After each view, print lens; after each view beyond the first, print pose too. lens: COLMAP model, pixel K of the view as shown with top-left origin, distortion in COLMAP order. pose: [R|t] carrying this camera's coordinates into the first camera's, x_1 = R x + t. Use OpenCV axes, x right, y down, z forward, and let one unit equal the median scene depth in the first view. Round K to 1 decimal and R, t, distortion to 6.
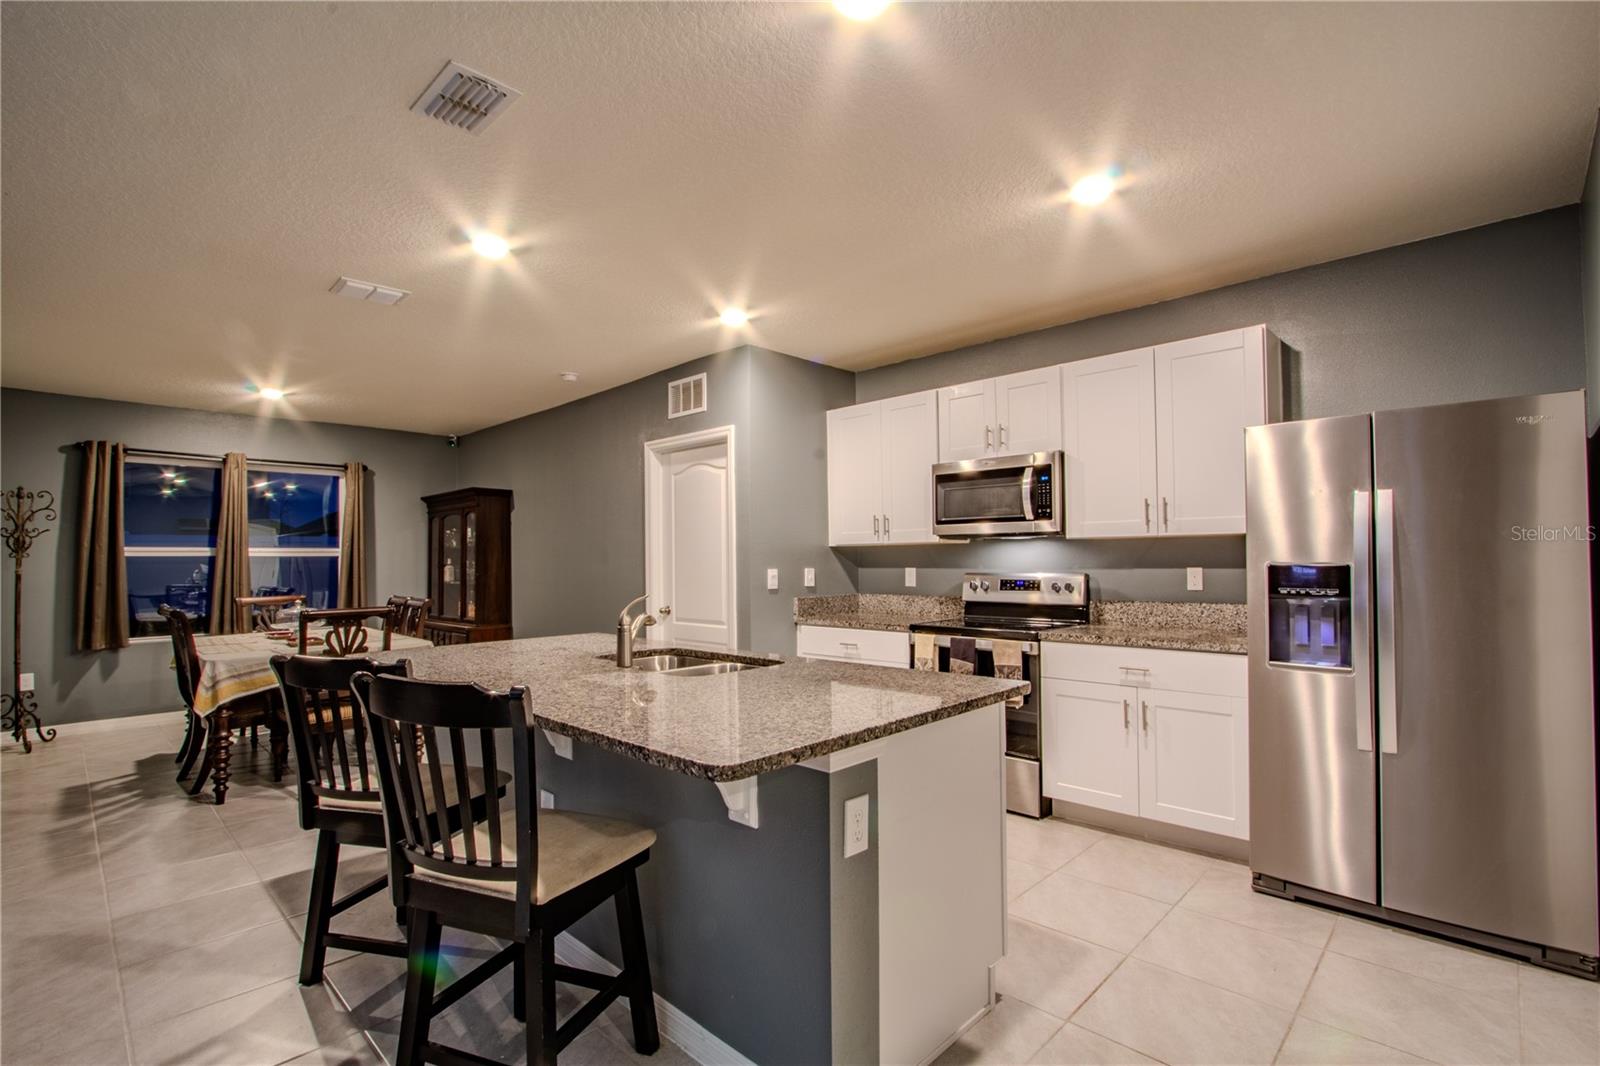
lens RADIAL K [[736.8, 0, 799.4], [0, 736.8, 540.1], [0, 0, 1]] dist [-0.018934, -0.000308]
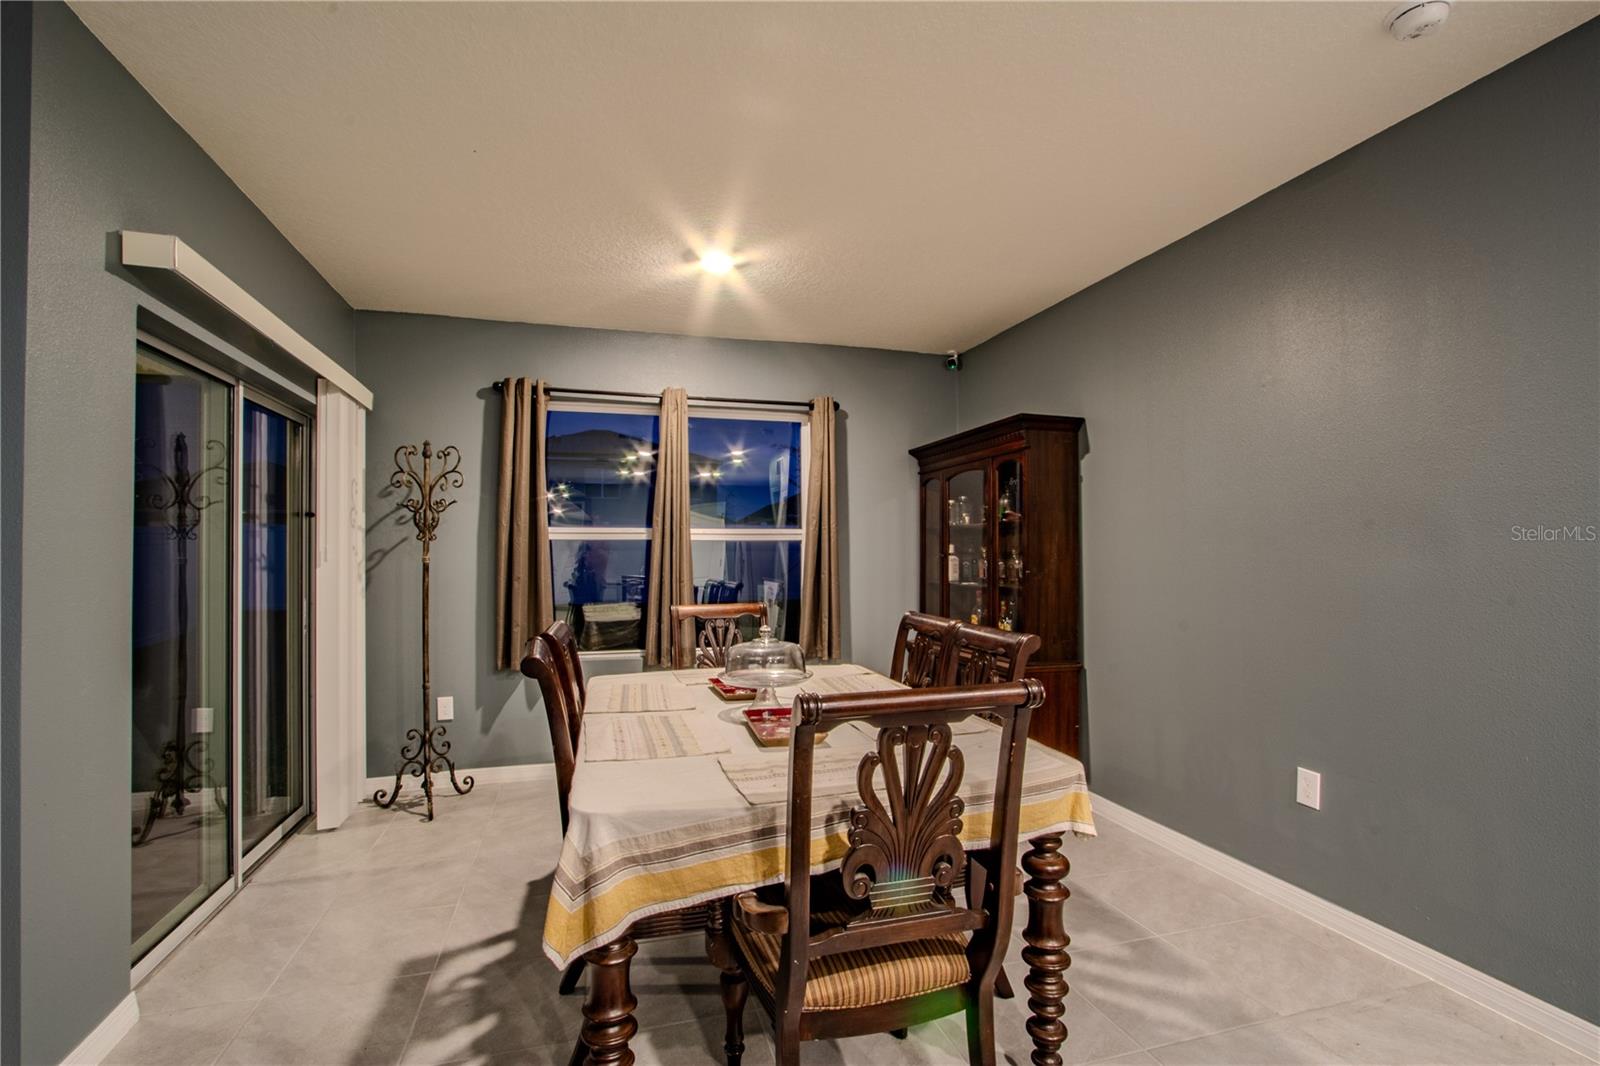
lens RADIAL K [[736.8, 0, 794.8], [0, 736.8, 543.1], [0, 0, 1]] dist [-0.018934, -0.000308]
pose [[0.865473, -0.000258, -0.500955, -0.365401], [0.008290, 0.999870, 0.013806, 0.018530], [0.500886, -0.016101, 0.865363, 0.505657]]
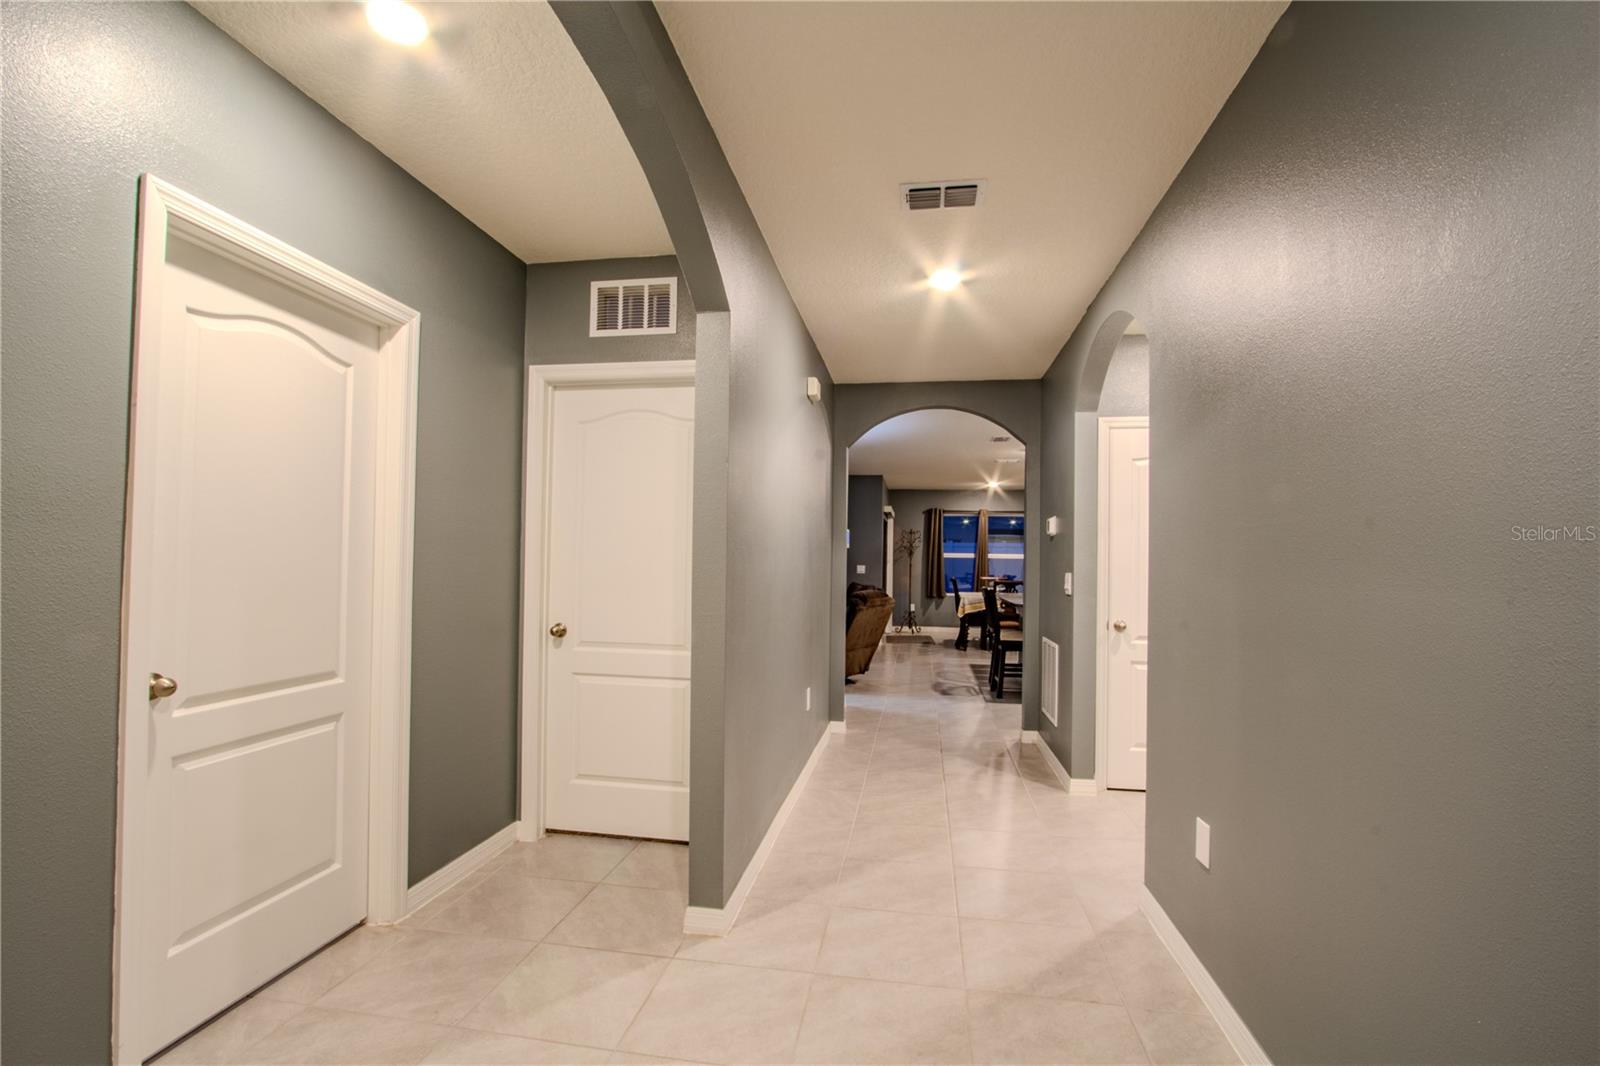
lens RADIAL K [[736.8, 0, 793.3], [0, 736.8, 544.9], [0, 0, 1]] dist [-0.018934, -0.000308]
pose [[0.563352, 0.004513, -0.826205, 0.758579], [0.000714, 0.999982, 0.005949, -0.032694], [0.826217, -0.003942, 0.563339, -0.737009]]
